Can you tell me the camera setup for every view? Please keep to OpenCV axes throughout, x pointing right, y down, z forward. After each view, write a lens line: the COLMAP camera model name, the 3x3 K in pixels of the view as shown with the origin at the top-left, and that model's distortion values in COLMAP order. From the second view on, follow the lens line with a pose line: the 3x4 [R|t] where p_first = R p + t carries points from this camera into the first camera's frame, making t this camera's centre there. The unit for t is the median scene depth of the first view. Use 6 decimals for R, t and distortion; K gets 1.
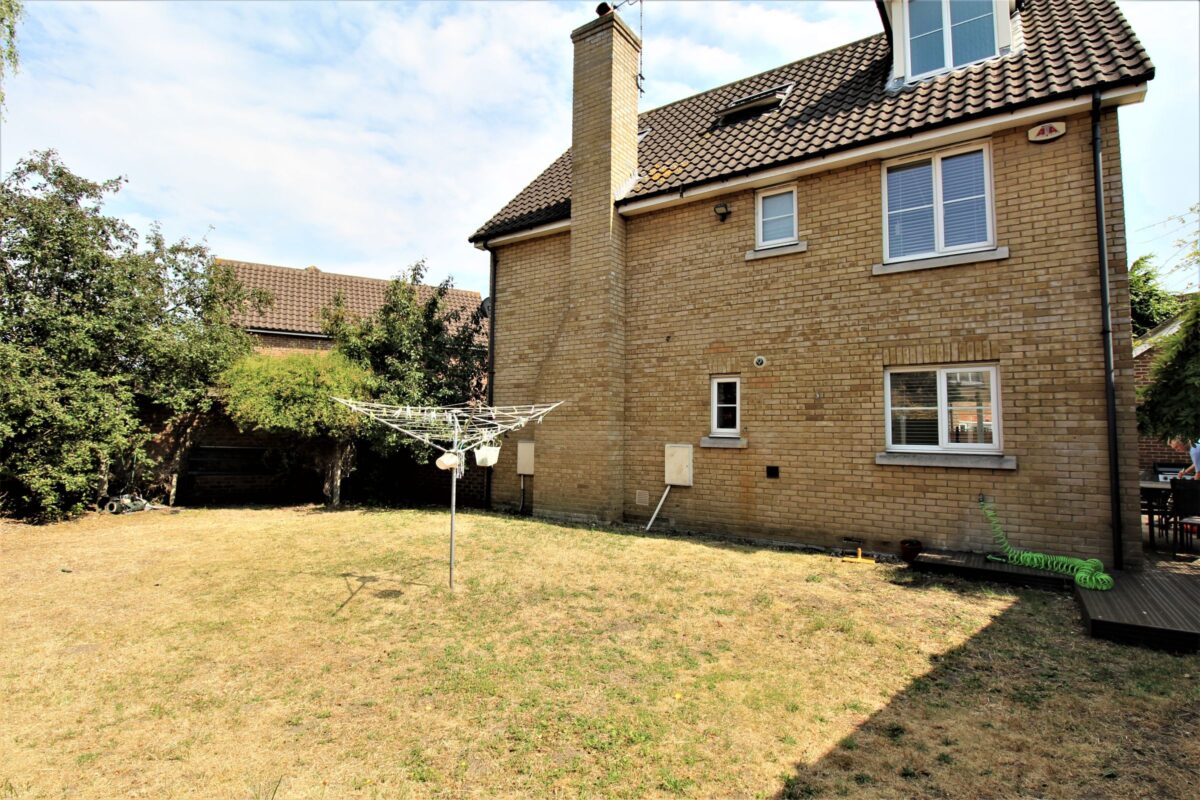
lens RADIAL K [[594.7, 0, 600.0], [0, 594.7, 400.0], [0, 0, 1]] dist [-0.001270, -0.000169]
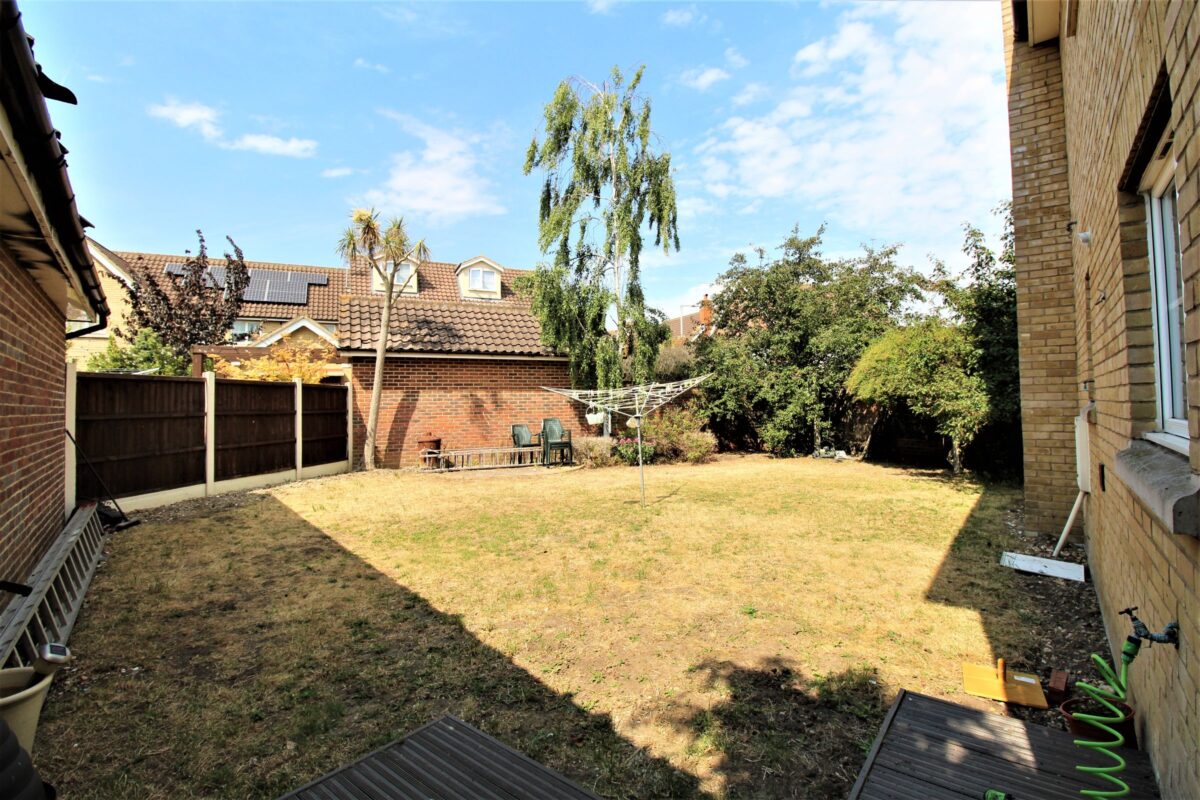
lens RADIAL K [[566.1, 0, 596.0], [0, 566.1, 391.3], [0, 0, 1]] dist [-0.000556, -0.000044]
pose [[-0.079998, -0.036644, -0.996121, 1.531080], [0.069442, 0.996691, -0.042242, 0.100088], [0.994373, -0.072552, -0.077188, 1.333645]]
